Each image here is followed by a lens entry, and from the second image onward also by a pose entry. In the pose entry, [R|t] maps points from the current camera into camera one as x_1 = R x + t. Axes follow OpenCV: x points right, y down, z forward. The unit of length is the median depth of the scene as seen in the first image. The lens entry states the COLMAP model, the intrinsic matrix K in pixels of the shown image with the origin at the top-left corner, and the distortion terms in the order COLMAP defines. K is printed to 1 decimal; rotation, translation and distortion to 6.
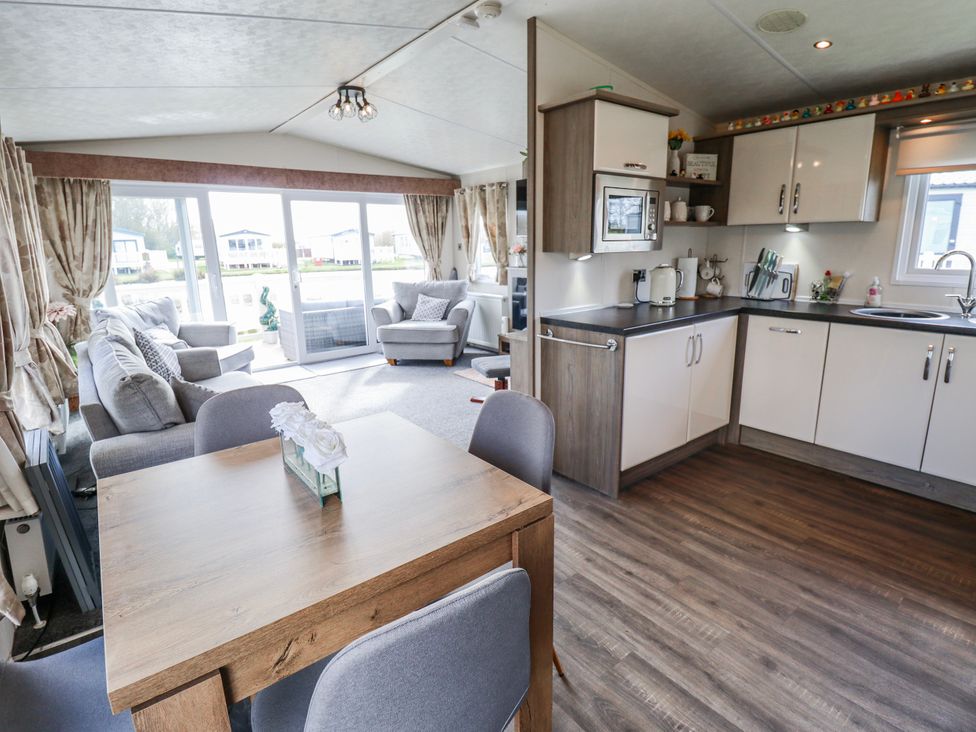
lens RADIAL K [[512.6, 0, 493.7], [0, 512.6, 357.0], [0, 0, 1]] dist [-0.001198, -0.011350]
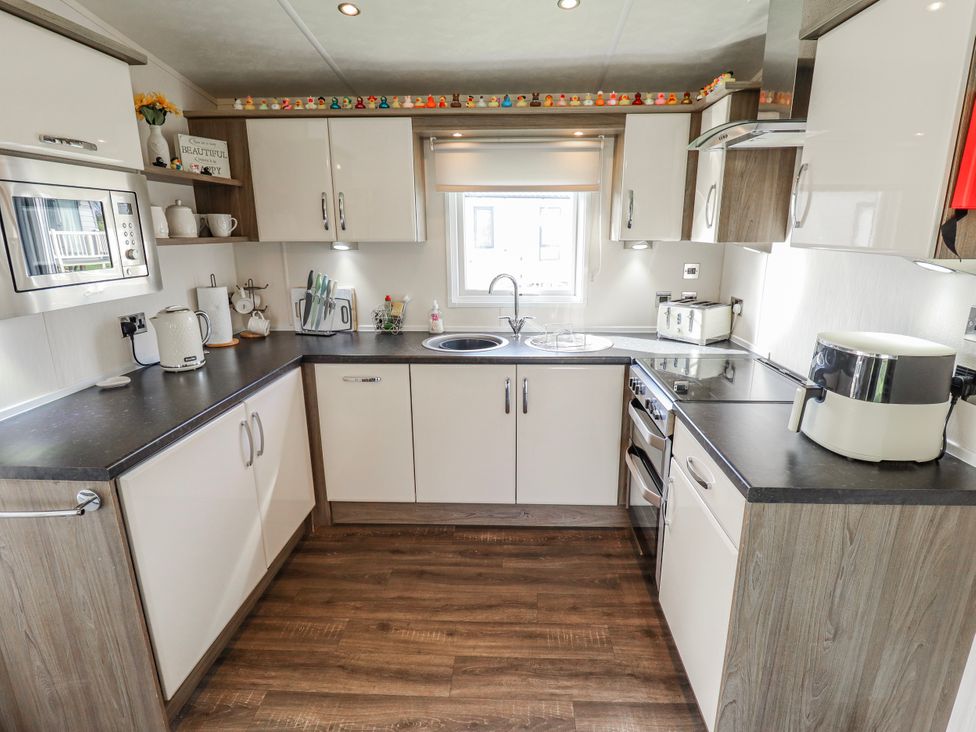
lens RADIAL K [[512.6, 0, 507.0], [0, 512.6, 360.1], [0, 0, 1]] dist [-0.001198, -0.011350]
pose [[0.642297, -0.172472, 0.746799, 0.118991], [0.158491, 0.983181, 0.090750, -0.112821], [-0.749890, 0.060072, 0.658829, 0.291208]]
